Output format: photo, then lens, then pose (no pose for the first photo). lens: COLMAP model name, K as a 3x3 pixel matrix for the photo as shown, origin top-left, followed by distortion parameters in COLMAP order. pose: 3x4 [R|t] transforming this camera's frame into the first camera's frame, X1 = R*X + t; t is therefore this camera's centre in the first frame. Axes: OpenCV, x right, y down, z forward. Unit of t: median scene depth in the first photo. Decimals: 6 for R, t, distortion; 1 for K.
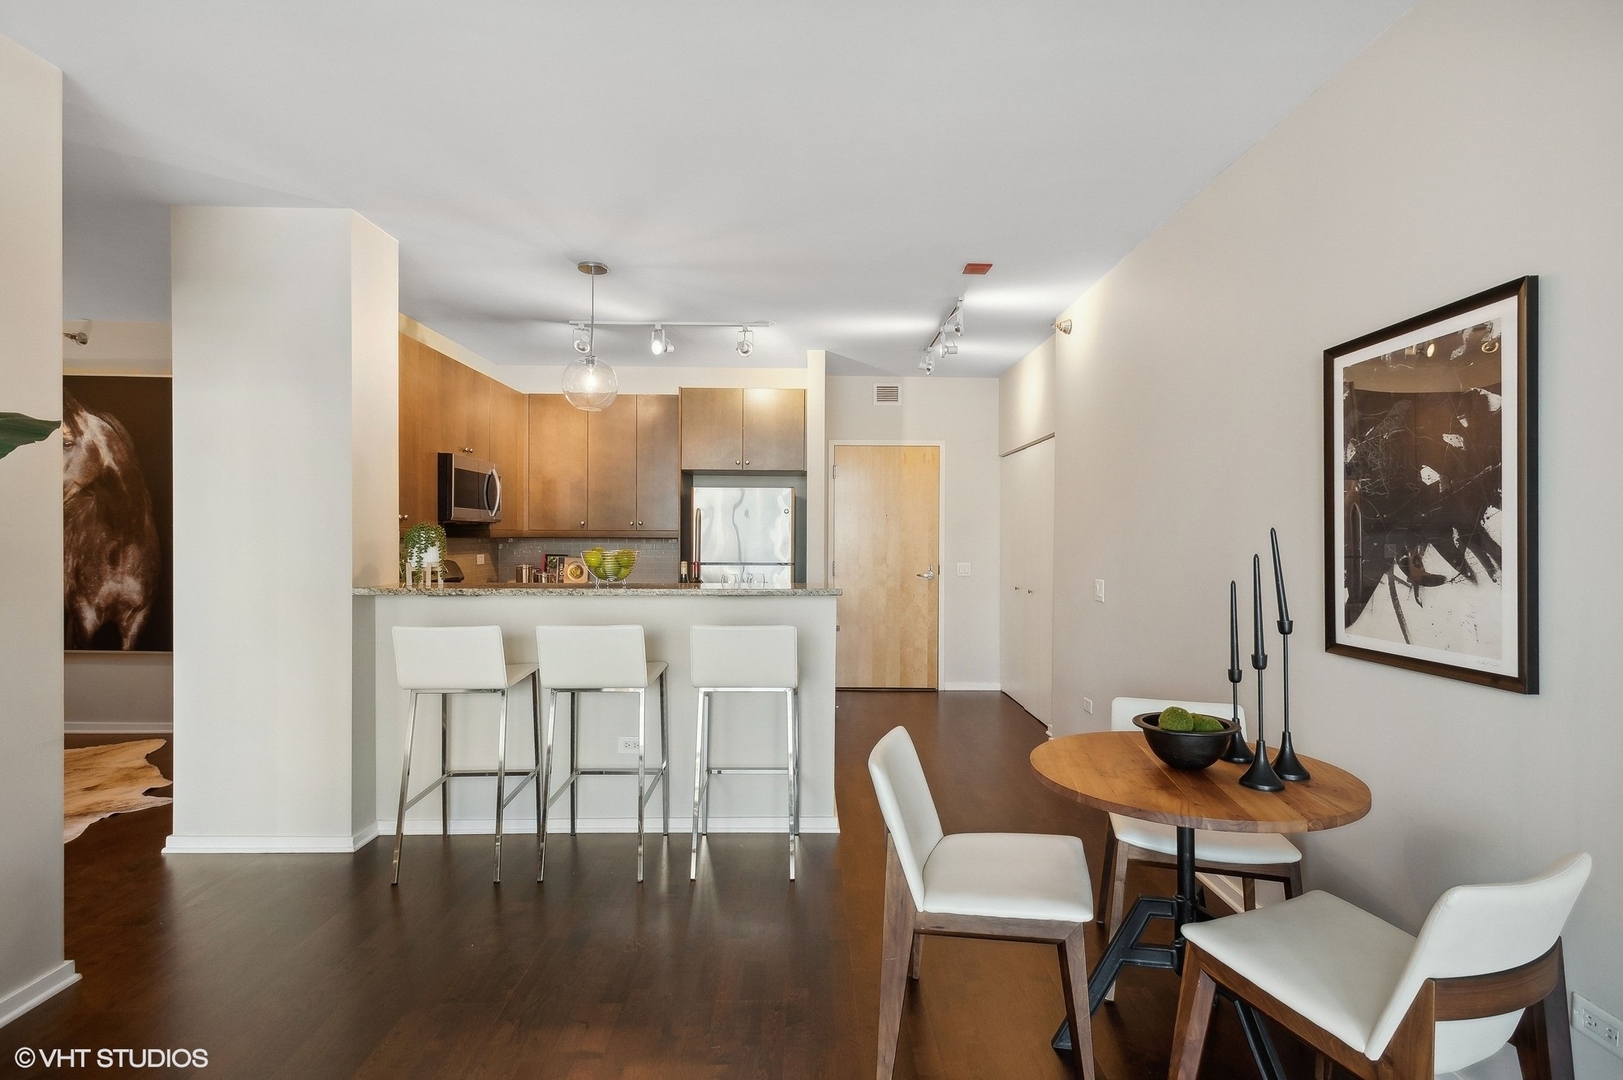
lens RADIAL K [[775.8, 0, 806.9], [0, 775.8, 544.2], [0, 0, 1]] dist [0.019392, -0.008645]
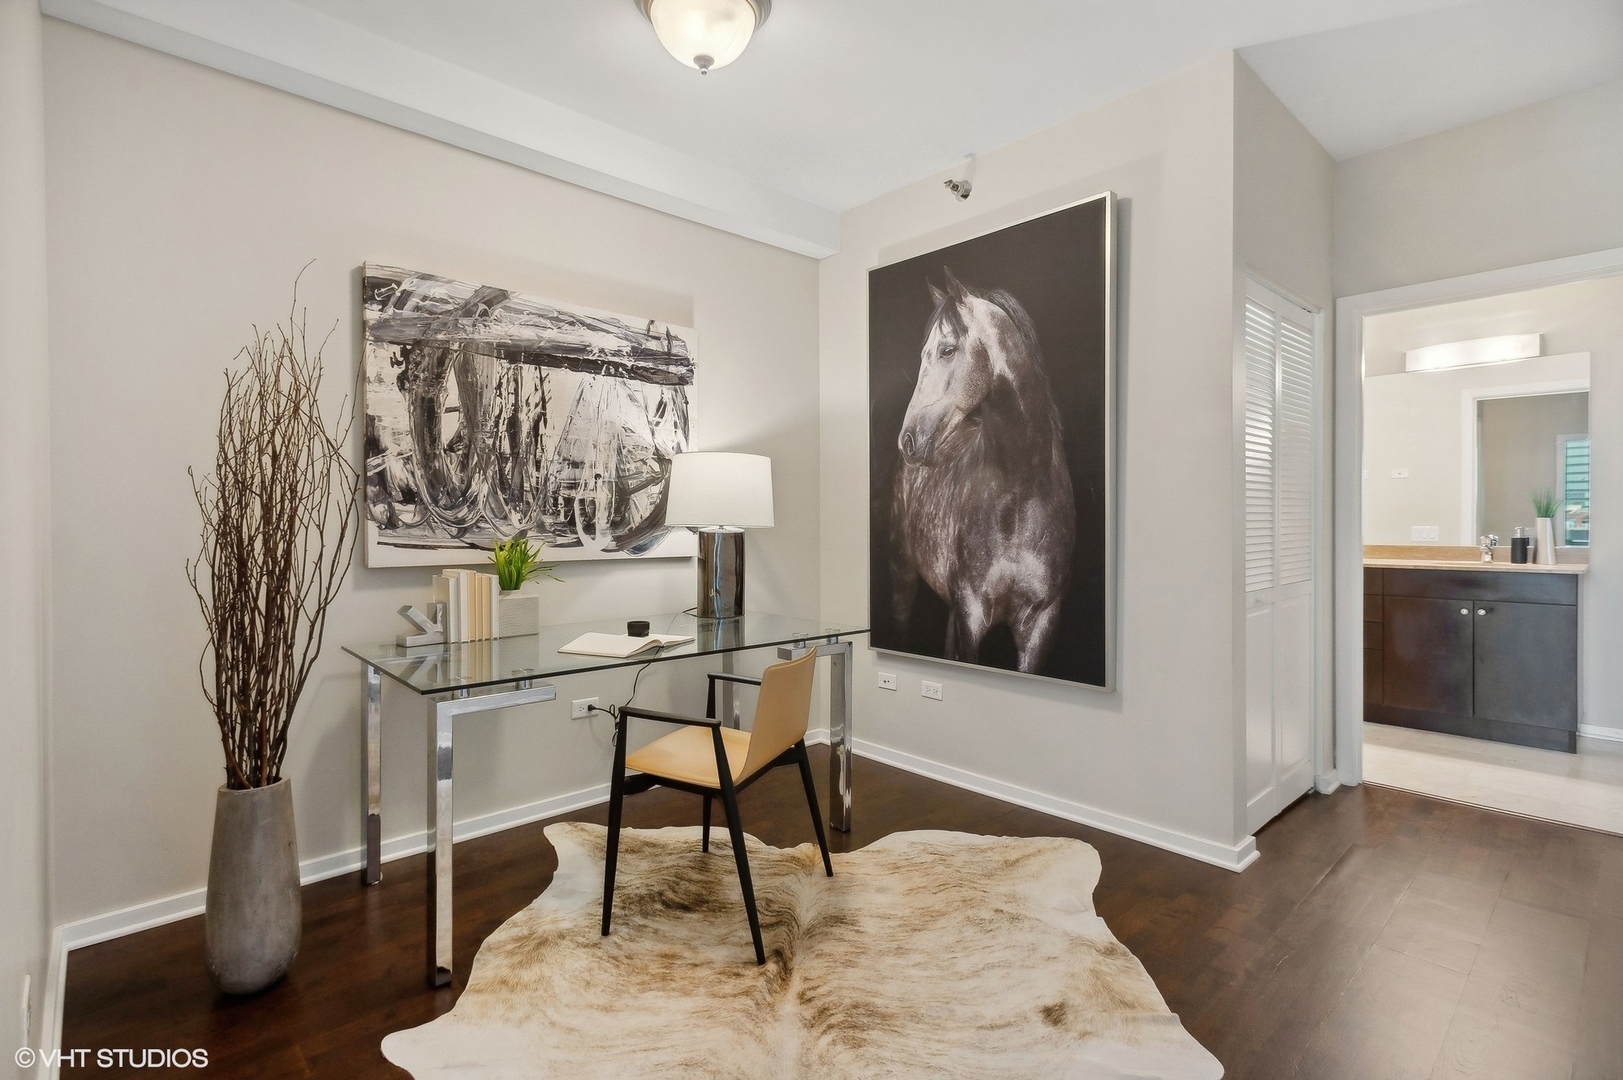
lens RADIAL K [[775.8, 0, 811.2], [0, 775.8, 531.8], [0, 0, 1]] dist [0.019392, -0.008645]
pose [[0.672457, -0.000465, -0.740136, -0.530960], [0.001417, 0.999999, 0.000659, 0.025119], [0.740135, -0.001492, 0.672457, 0.468042]]
